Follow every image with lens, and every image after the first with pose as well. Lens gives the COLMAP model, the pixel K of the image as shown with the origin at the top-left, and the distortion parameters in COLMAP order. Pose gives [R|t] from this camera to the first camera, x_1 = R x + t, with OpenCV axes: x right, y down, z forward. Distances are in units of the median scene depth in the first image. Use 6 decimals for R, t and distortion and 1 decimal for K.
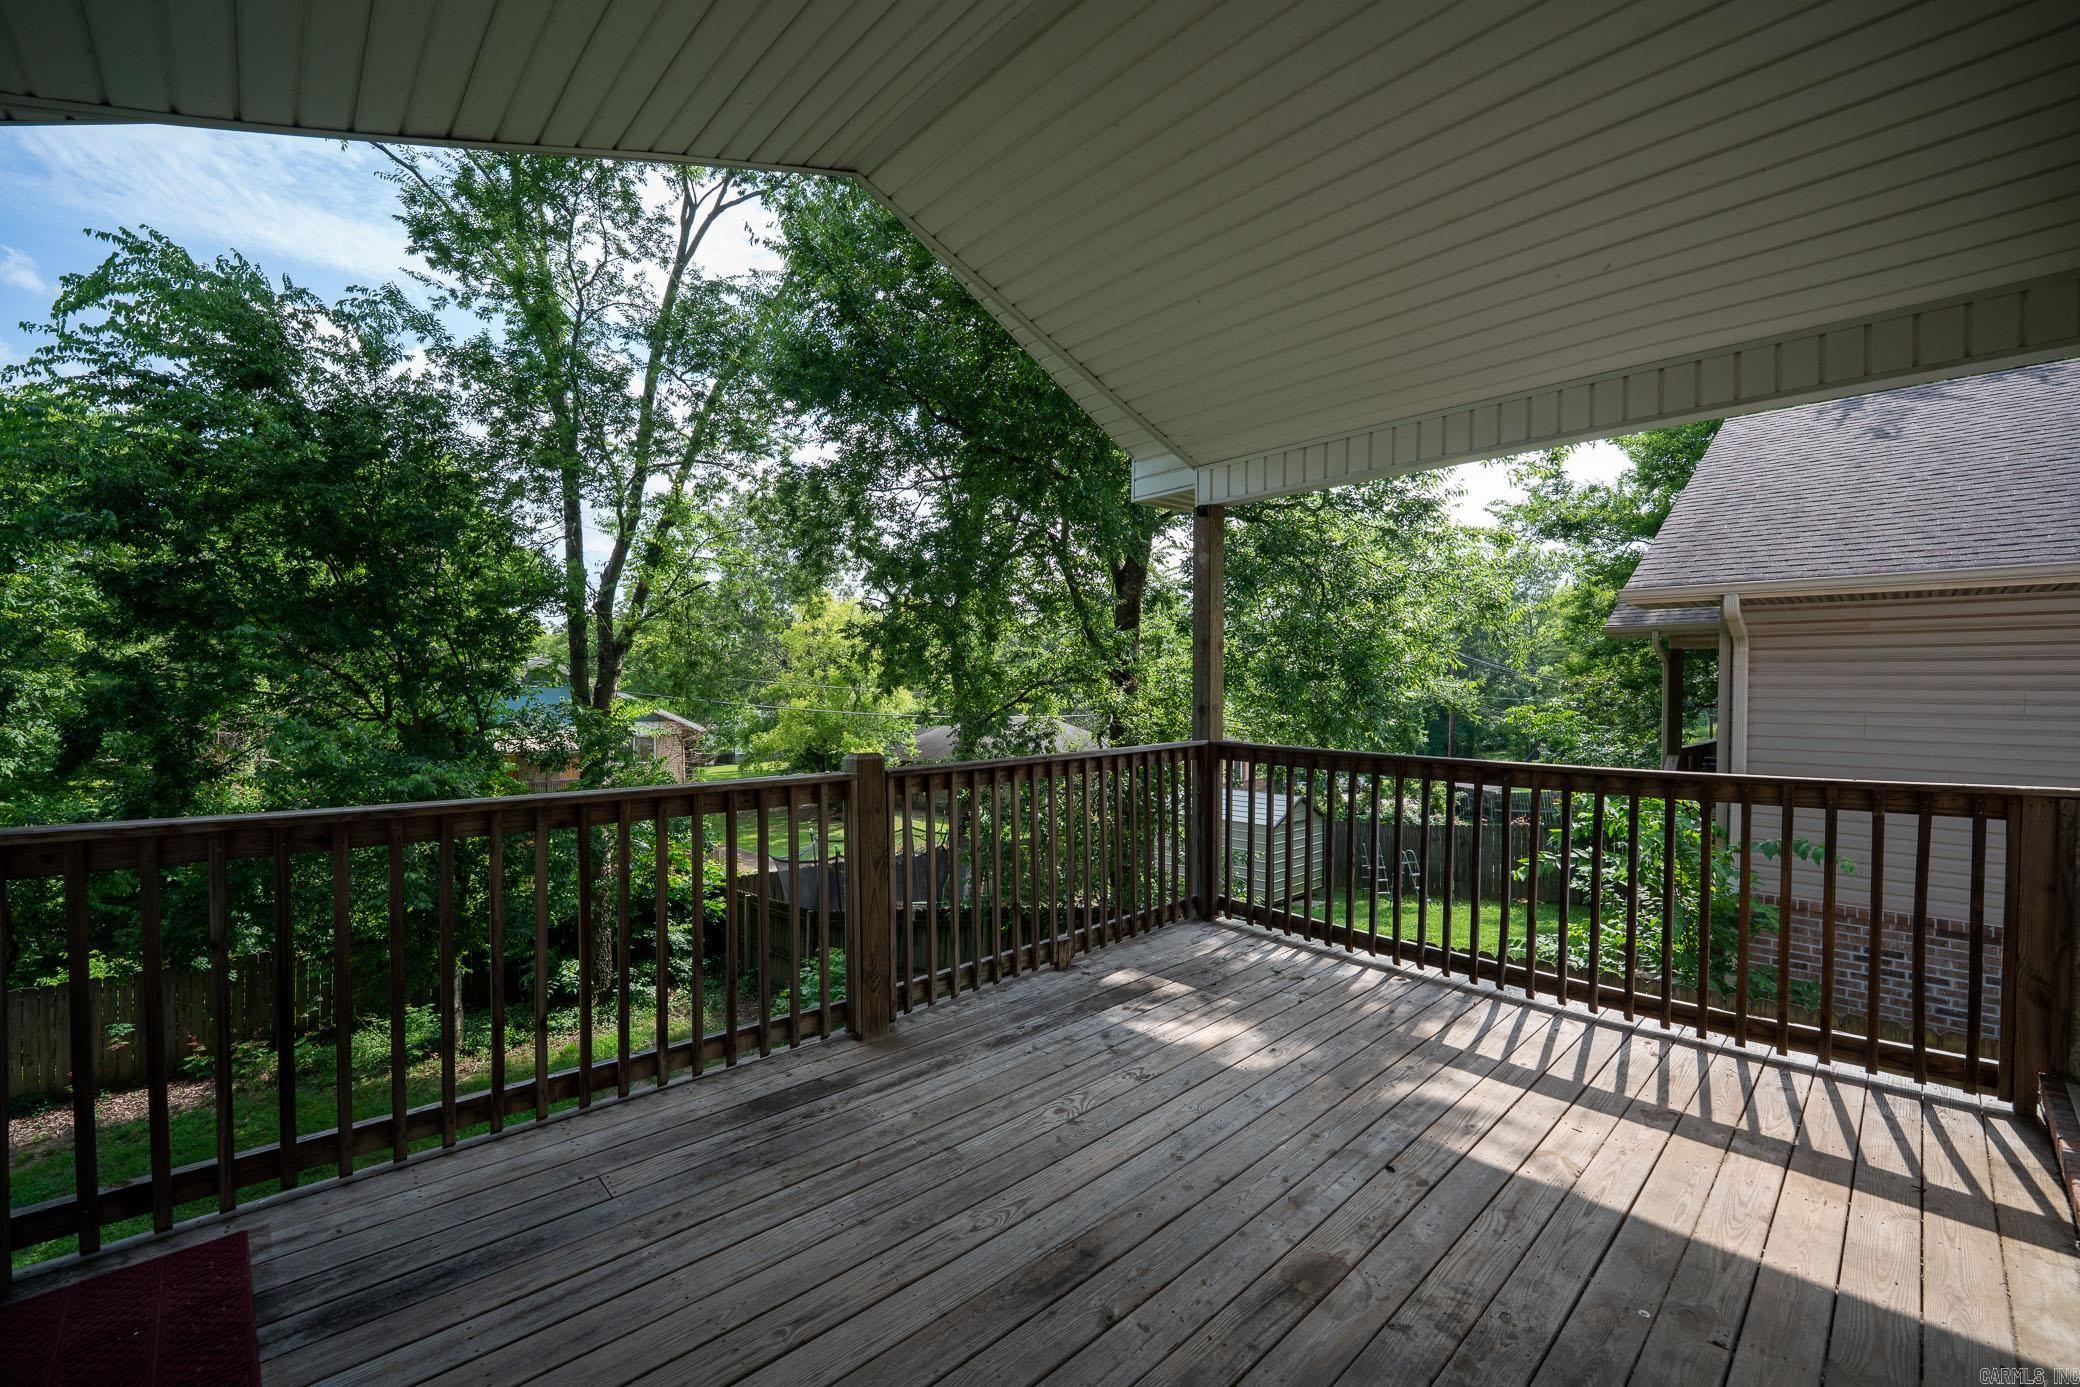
lens RADIAL K [[829.0, 0, 1040.0], [0, 829.0, 693.5], [0, 0, 1]] dist [-0.002152, -0.000399]
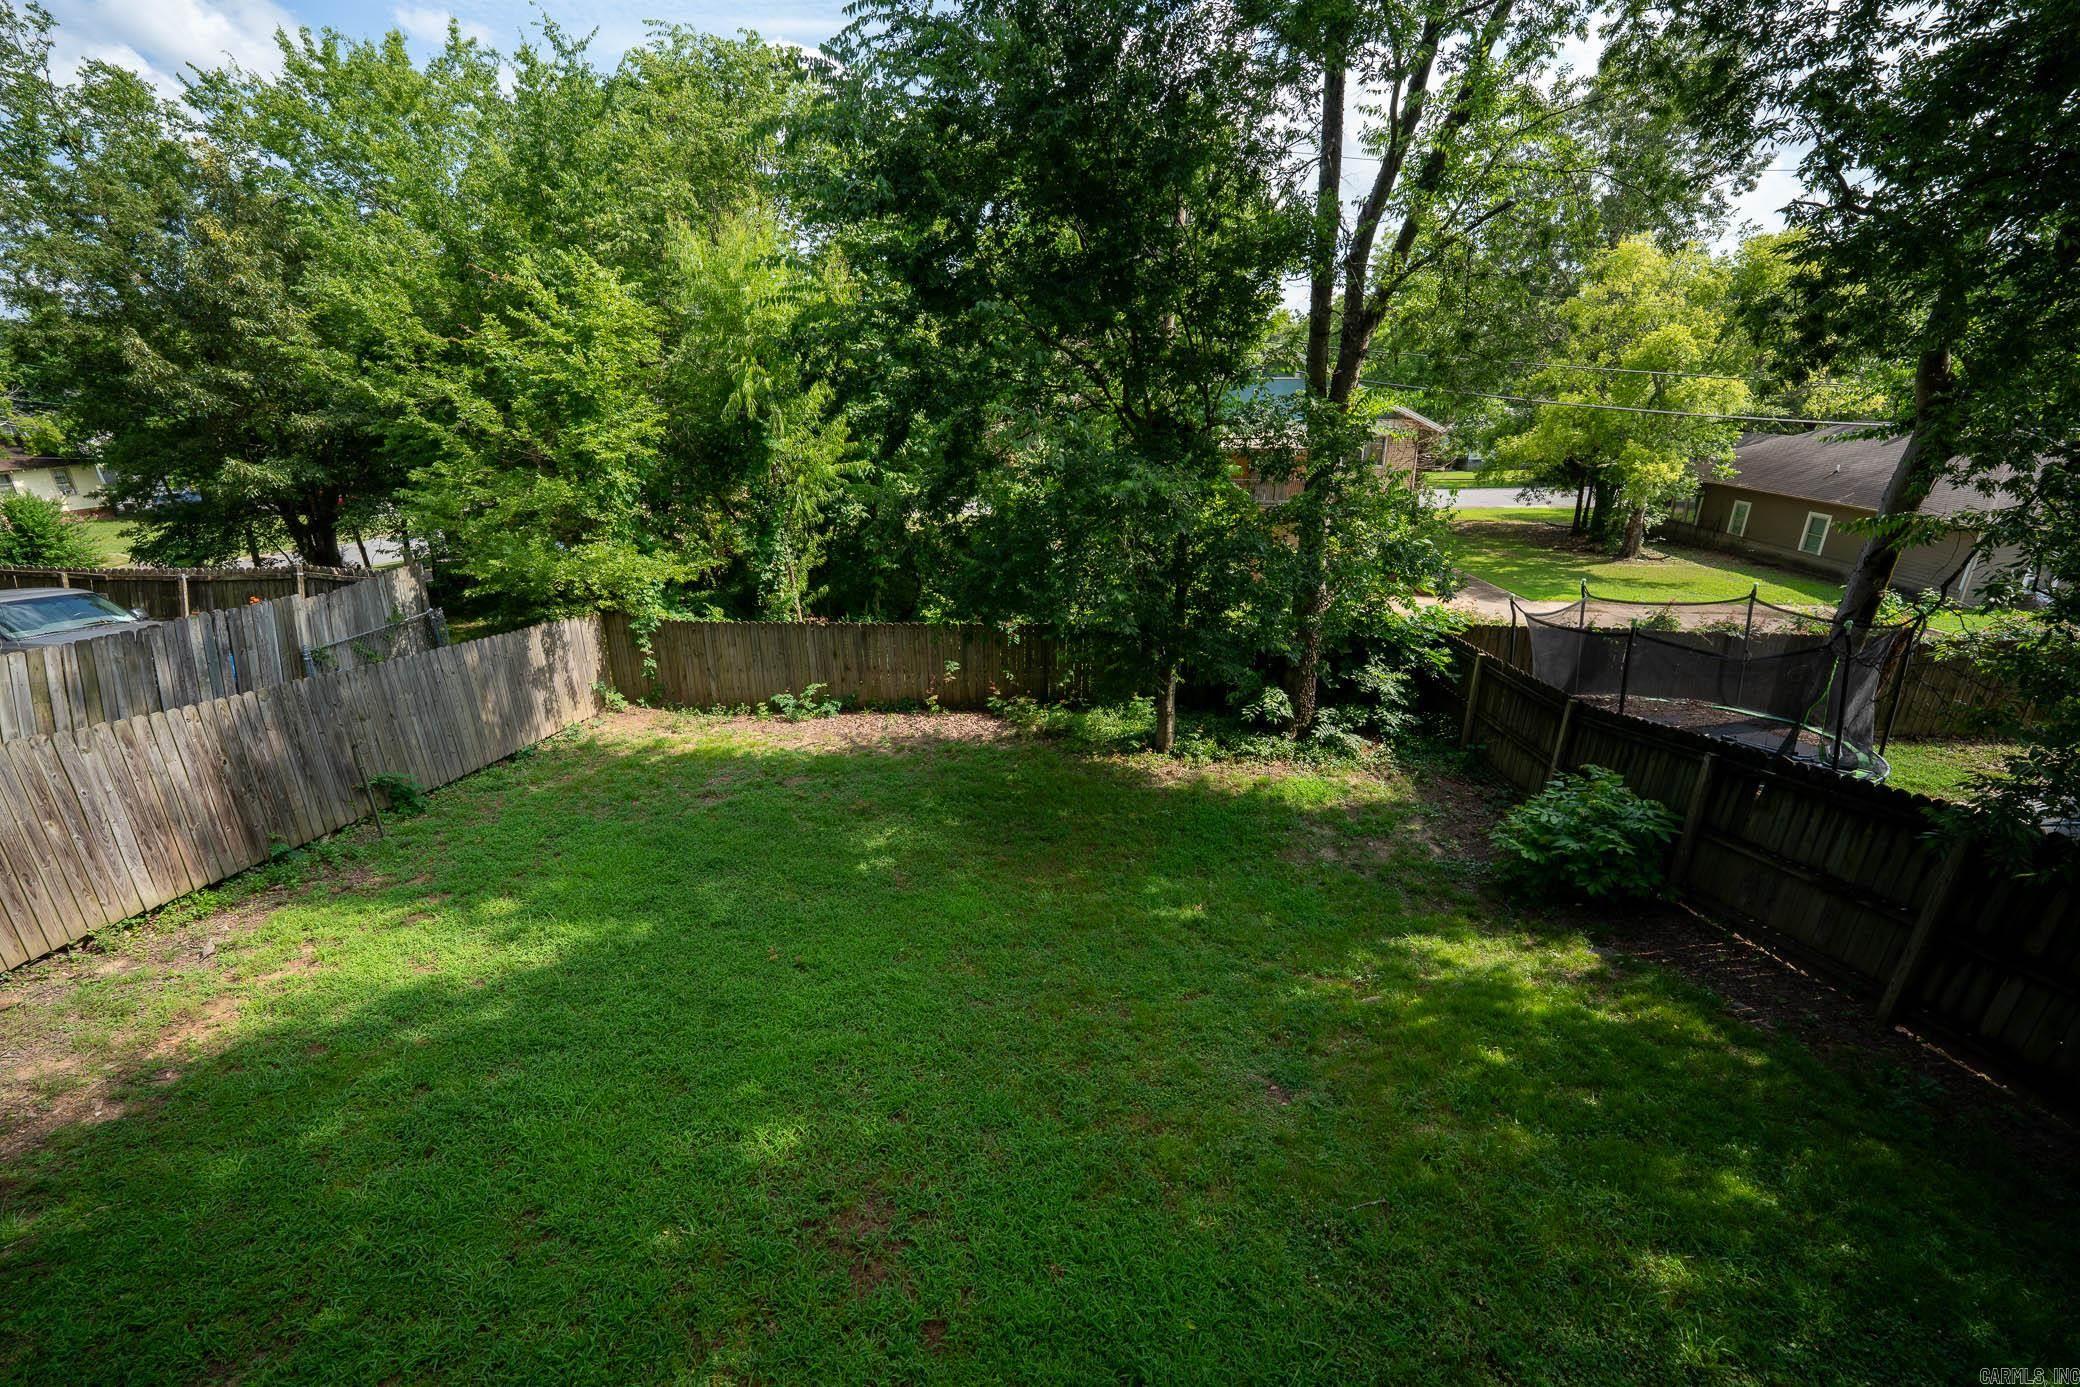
lens RADIAL K [[829.0, 0, 1040.0], [0, 829.0, 693.5], [0, 0, 1]] dist [-0.002152, -0.000399]
pose [[0.689851, 0.247903, -0.680184, -0.115979], [0.003123, 0.938516, 0.345222, 0.005608], [0.723945, -0.240276, 0.646661, 0.210879]]
